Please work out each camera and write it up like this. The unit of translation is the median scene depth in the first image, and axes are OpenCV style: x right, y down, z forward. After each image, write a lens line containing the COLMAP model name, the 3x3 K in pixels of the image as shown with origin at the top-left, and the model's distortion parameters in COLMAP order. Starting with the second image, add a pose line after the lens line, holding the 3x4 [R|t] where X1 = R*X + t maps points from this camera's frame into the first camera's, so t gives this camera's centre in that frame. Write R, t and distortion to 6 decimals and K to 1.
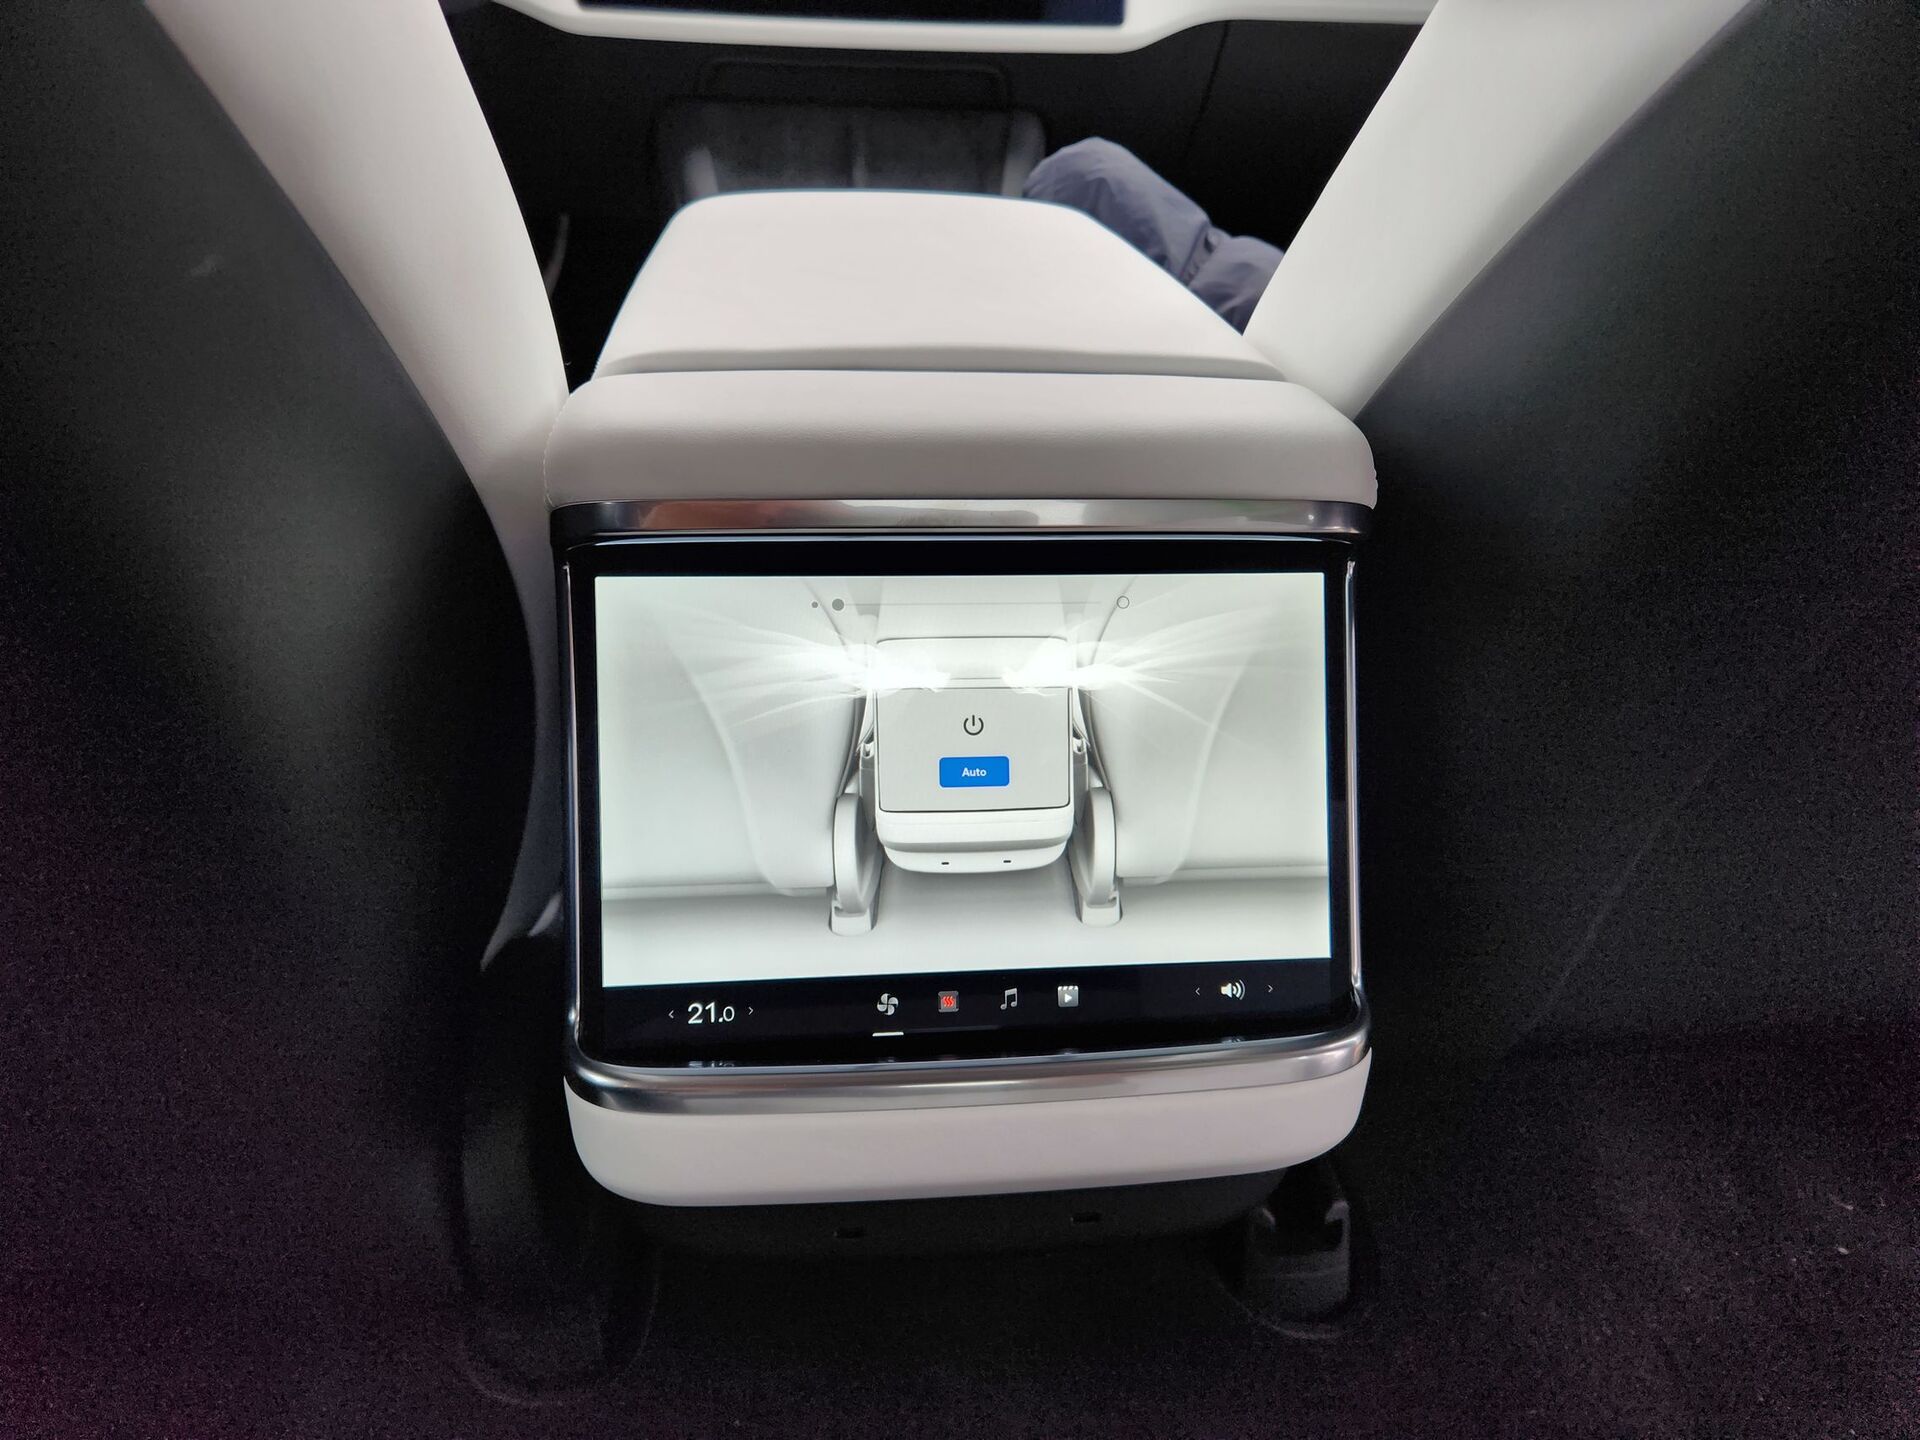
lens RADIAL K [[1318.6, 0, 963.2], [0, 1318.6, 711.3], [0, 0, 1]] dist [0.052963, -0.045008]
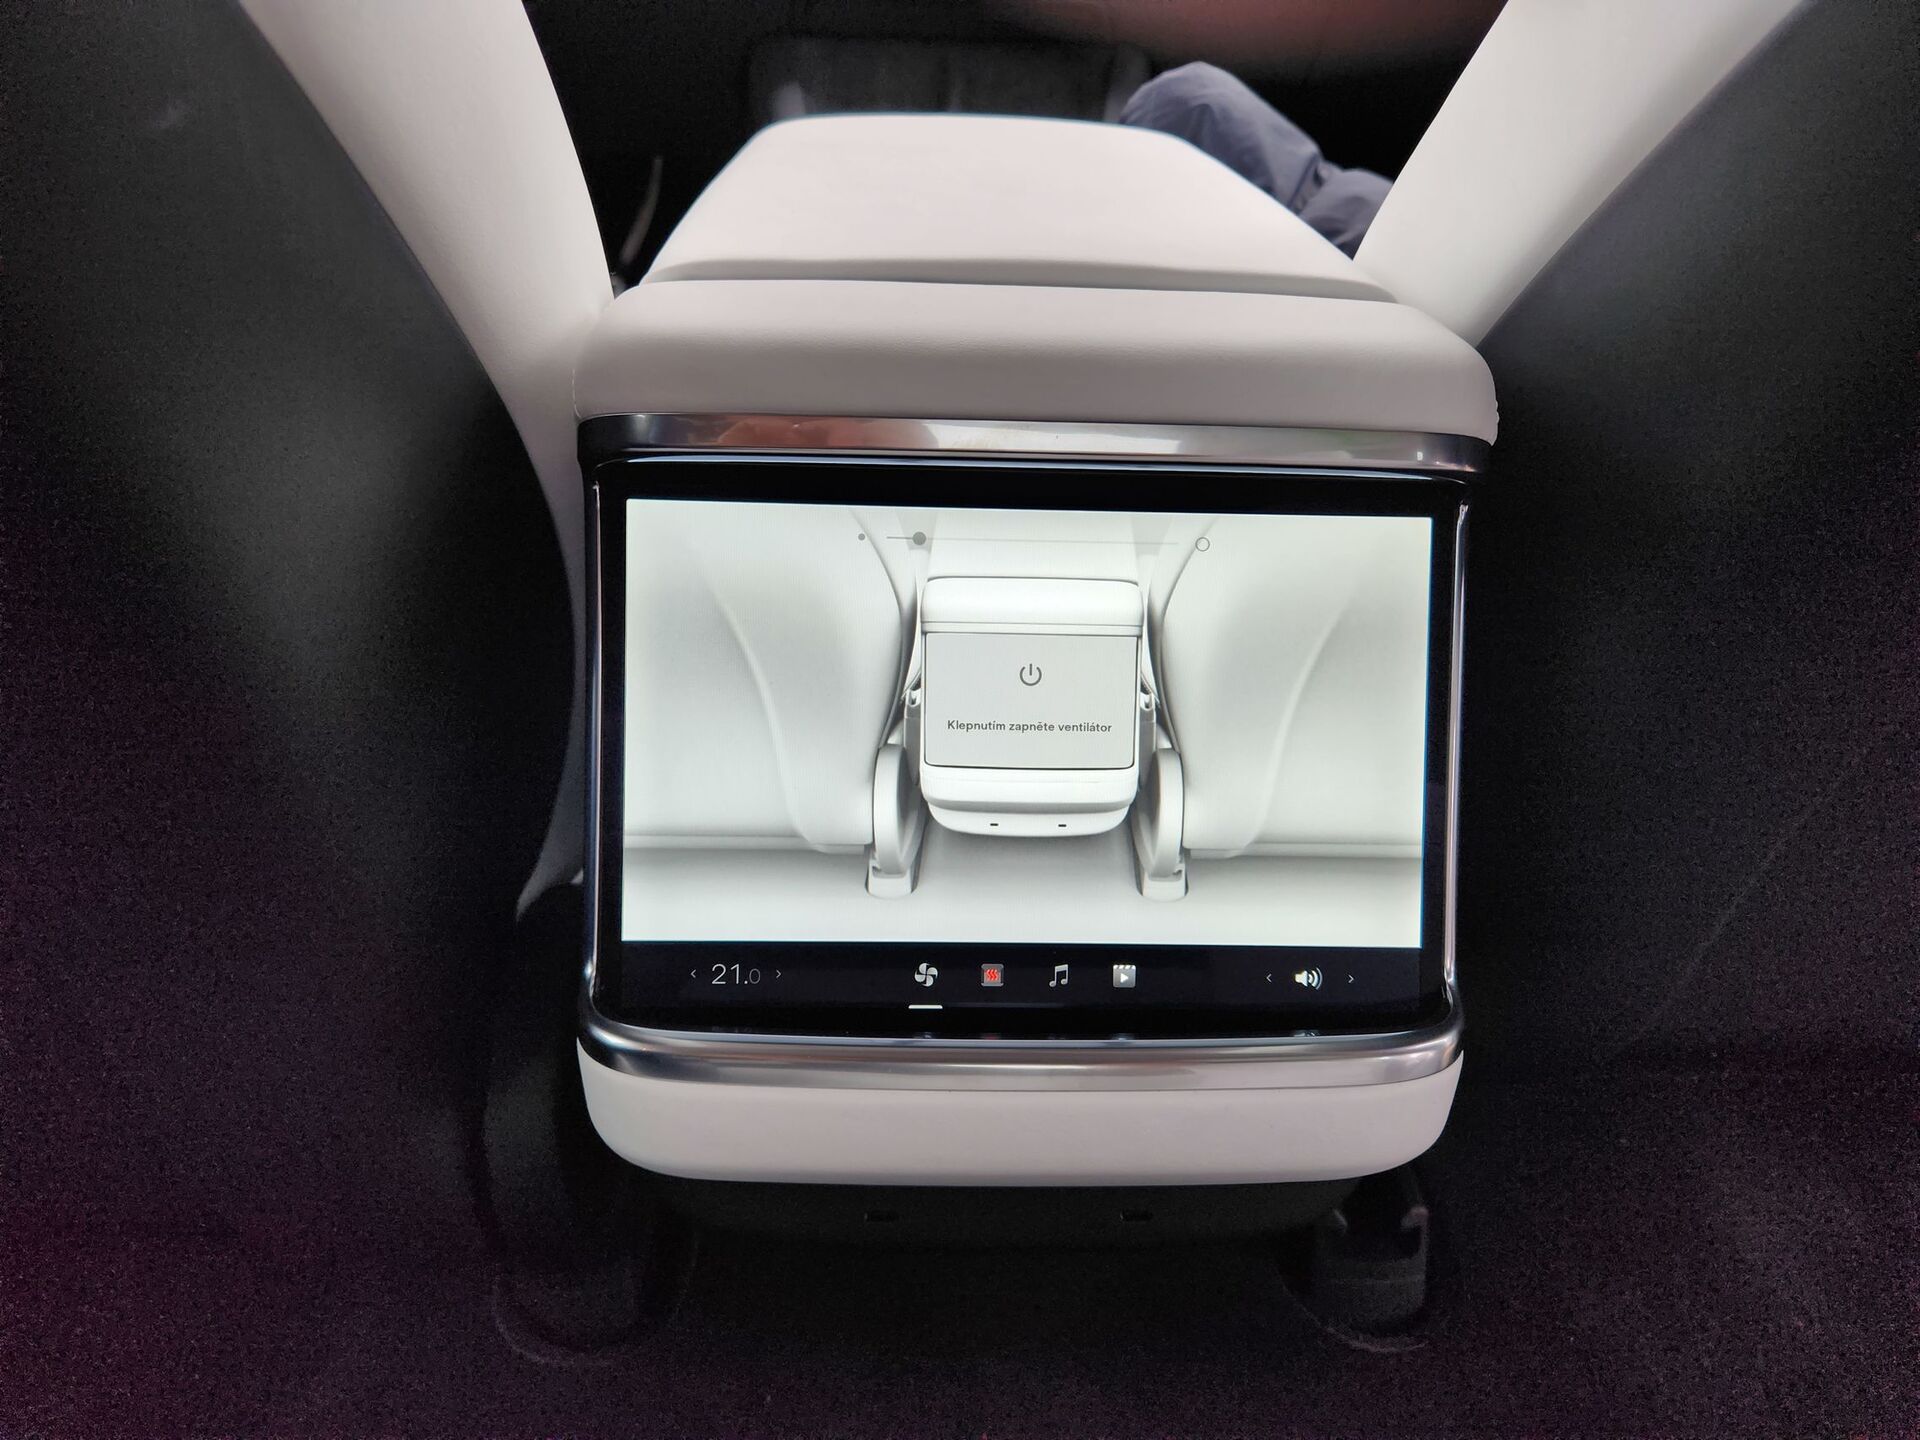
lens RADIAL K [[1300.1, 0, 970.3], [0, 1300.1, 704.8], [0, 0, 1]] dist [0.053354, -0.048571]
pose [[0.997182, 0.036926, -0.065301, 0.025317], [-0.035783, 0.999187, 0.018591, 0.016031], [0.065935, -0.016202, 0.997692, 0.100380]]
